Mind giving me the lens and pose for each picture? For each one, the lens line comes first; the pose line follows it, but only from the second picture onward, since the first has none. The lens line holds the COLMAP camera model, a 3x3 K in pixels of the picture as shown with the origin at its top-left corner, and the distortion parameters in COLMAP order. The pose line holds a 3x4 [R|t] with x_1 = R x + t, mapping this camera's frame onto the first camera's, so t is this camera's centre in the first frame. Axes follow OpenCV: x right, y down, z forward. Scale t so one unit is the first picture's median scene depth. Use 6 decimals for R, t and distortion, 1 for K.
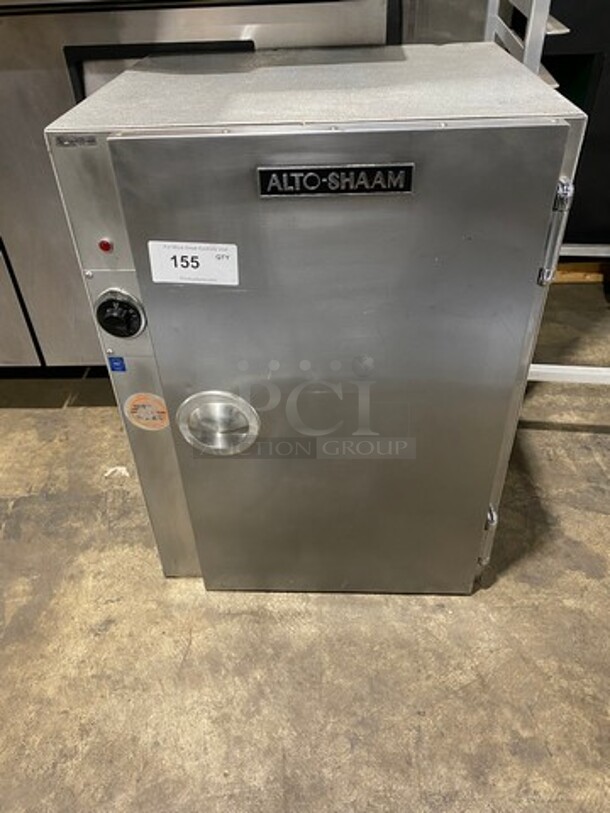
lens RADIAL K [[618.9, 0, 309.6], [0, 618.9, 403.4], [0, 0, 1]] dist [0.010311, -0.004920]
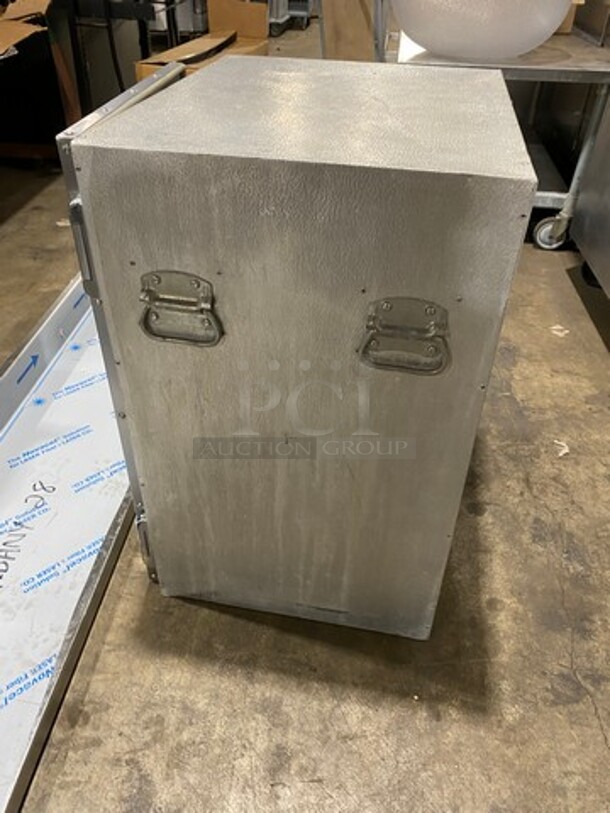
lens RADIAL K [[618.9, 0, 303.7], [0, 618.9, 407.8], [0, 0, 1]] dist [0.010311, -0.004920]
pose [[-0.077211, 0.637483, -0.766586, 0.518688], [-0.625620, 0.567690, 0.535096, -0.231269], [0.776298, 0.520907, 0.354991, 0.254121]]
